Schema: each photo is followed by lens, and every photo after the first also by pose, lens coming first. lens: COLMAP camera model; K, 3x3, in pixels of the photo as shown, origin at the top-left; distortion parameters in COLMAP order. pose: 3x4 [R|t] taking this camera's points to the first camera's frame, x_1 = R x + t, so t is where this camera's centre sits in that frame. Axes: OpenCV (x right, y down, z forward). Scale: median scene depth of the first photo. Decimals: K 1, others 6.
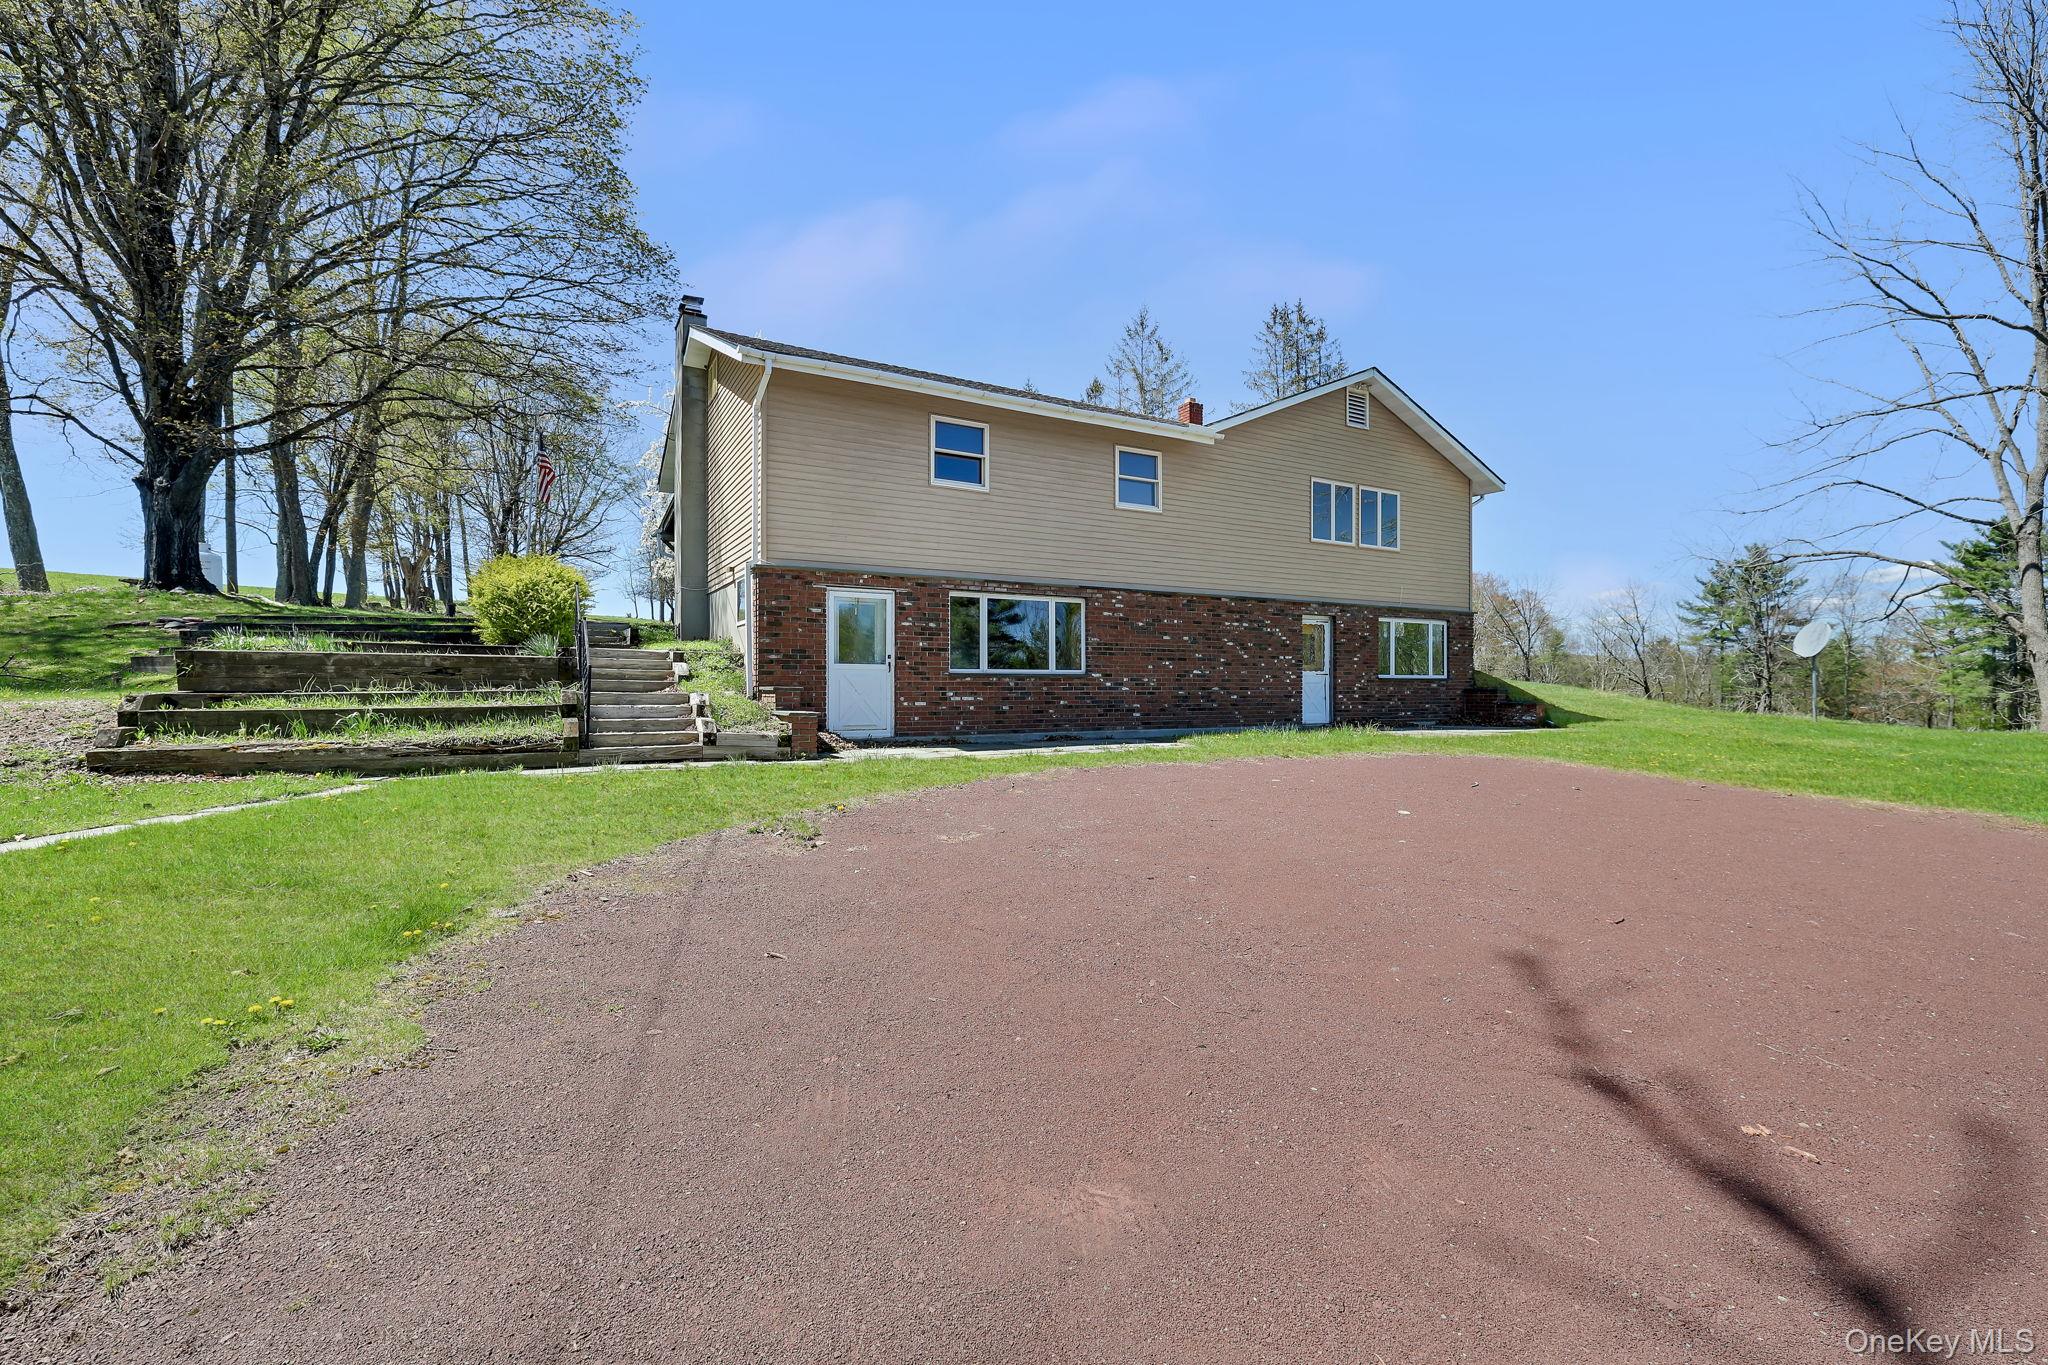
lens RADIAL K [[872.7, 0, 1019.2], [0, 872.7, 691.1], [0, 0, 1]] dist [-0.004718, -0.000128]
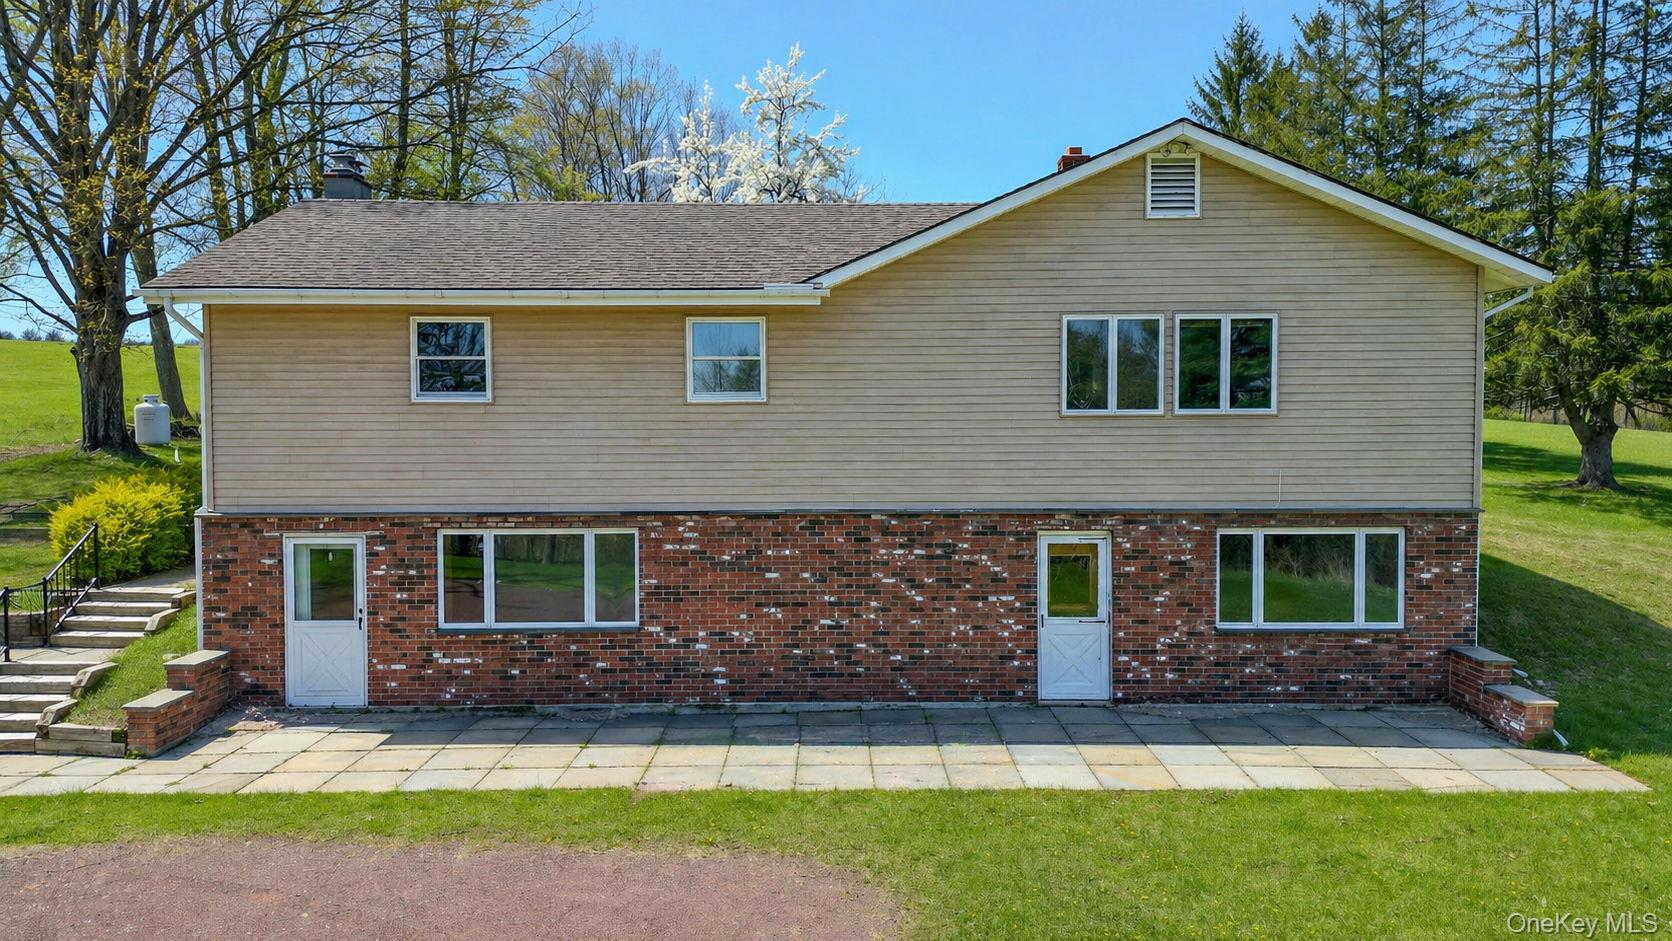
lens RADIAL K [[1174.9, 0, 842.4], [0, 1174.9, 461.1], [0, 0, 1]] dist [0.087761, -0.087028]
pose [[0.871079, 0.015317, -0.490903, 0.725965], [0.001313, 0.999437, 0.033515, -0.196332], [0.491141, -0.029839, 0.870569, 0.197838]]
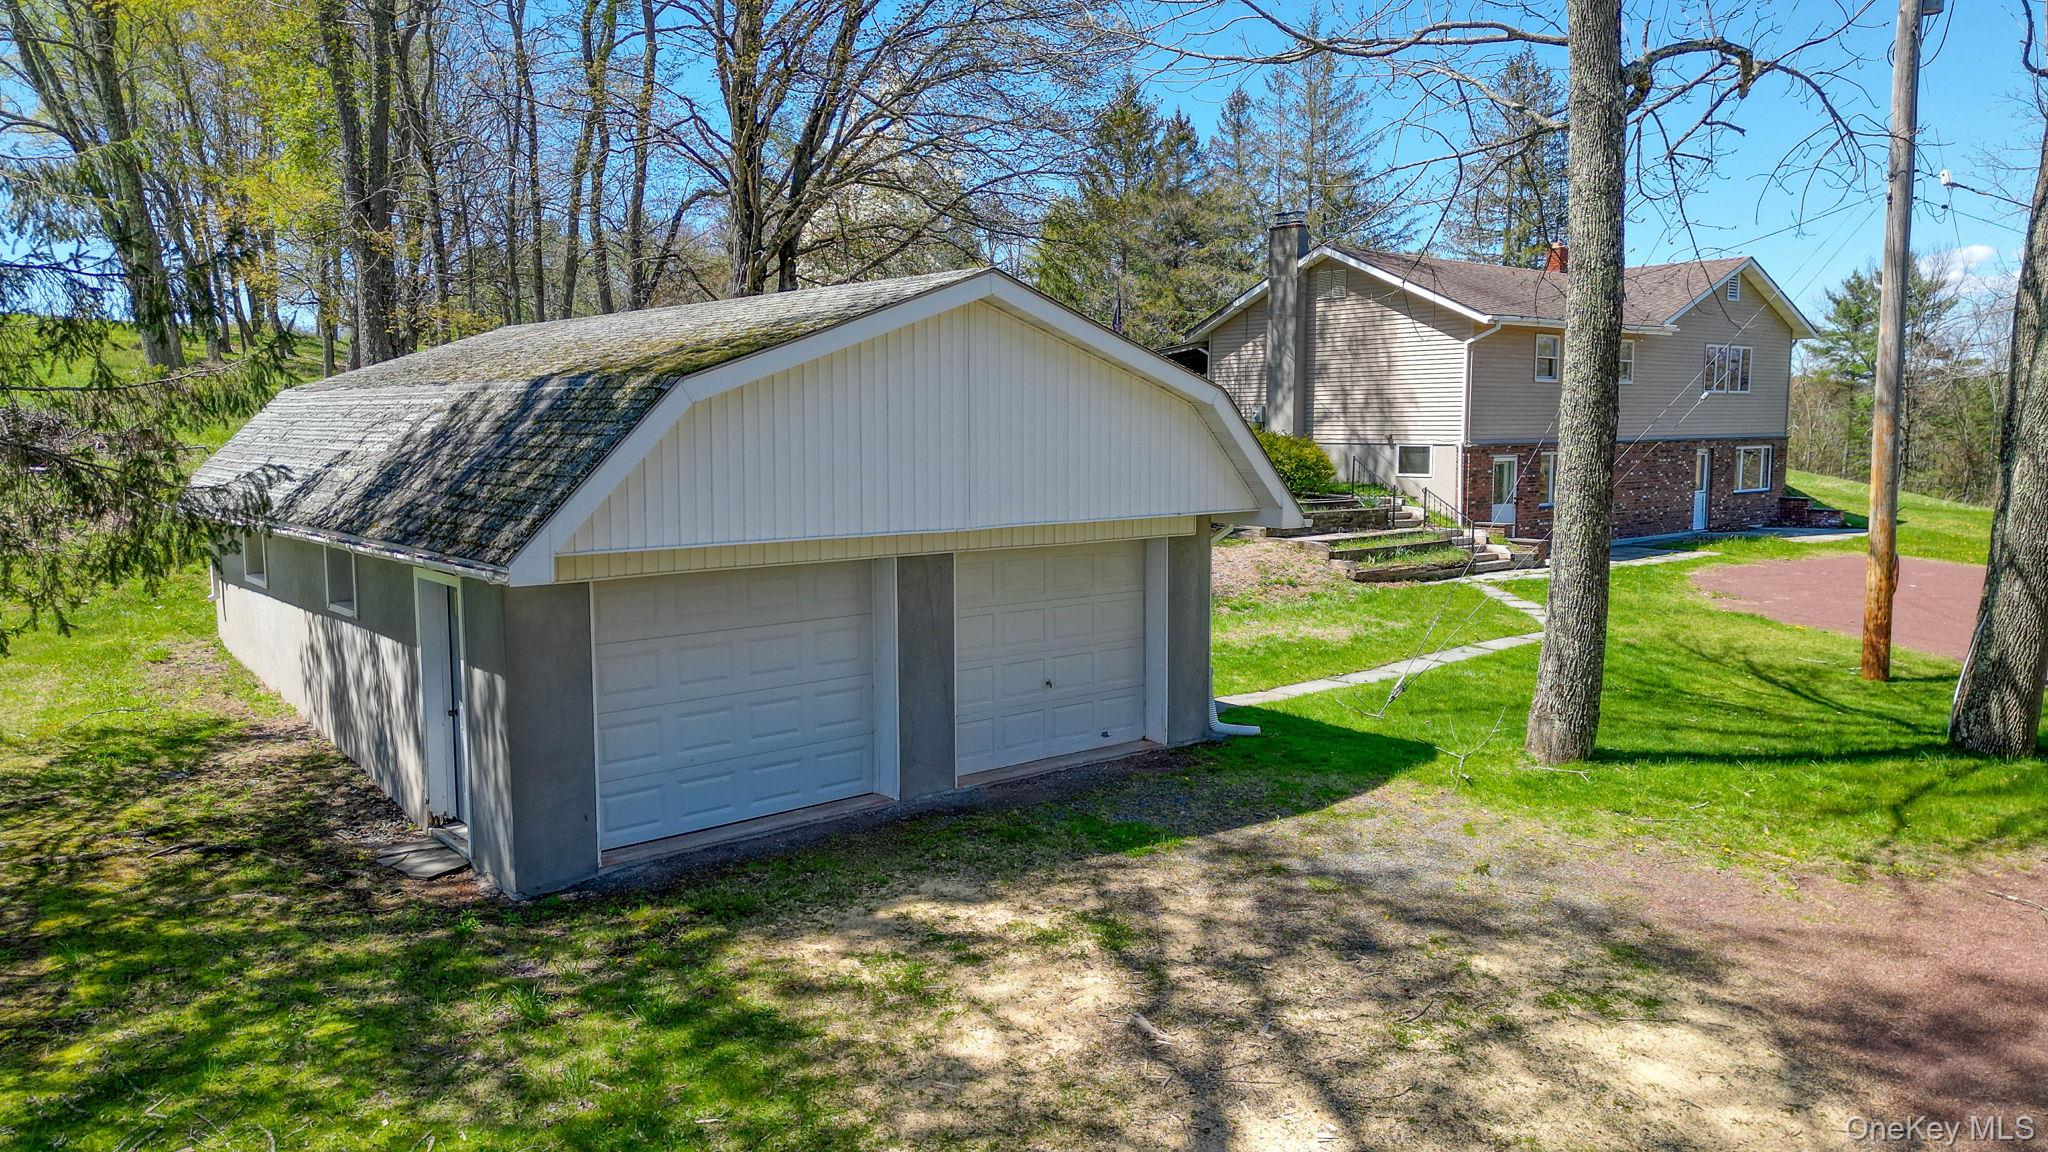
lens RADIAL K [[1439.2, 0, 1031.9], [0, 1439.2, 564.5], [0, 0, 1]] dist [0.087761, -0.087028]
pose [[0.981928, -0.022639, 0.187897, -1.303861], [0.005547, 0.995836, 0.090995, -0.143299], [-0.189174, -0.088309, 0.977965, -1.211416]]
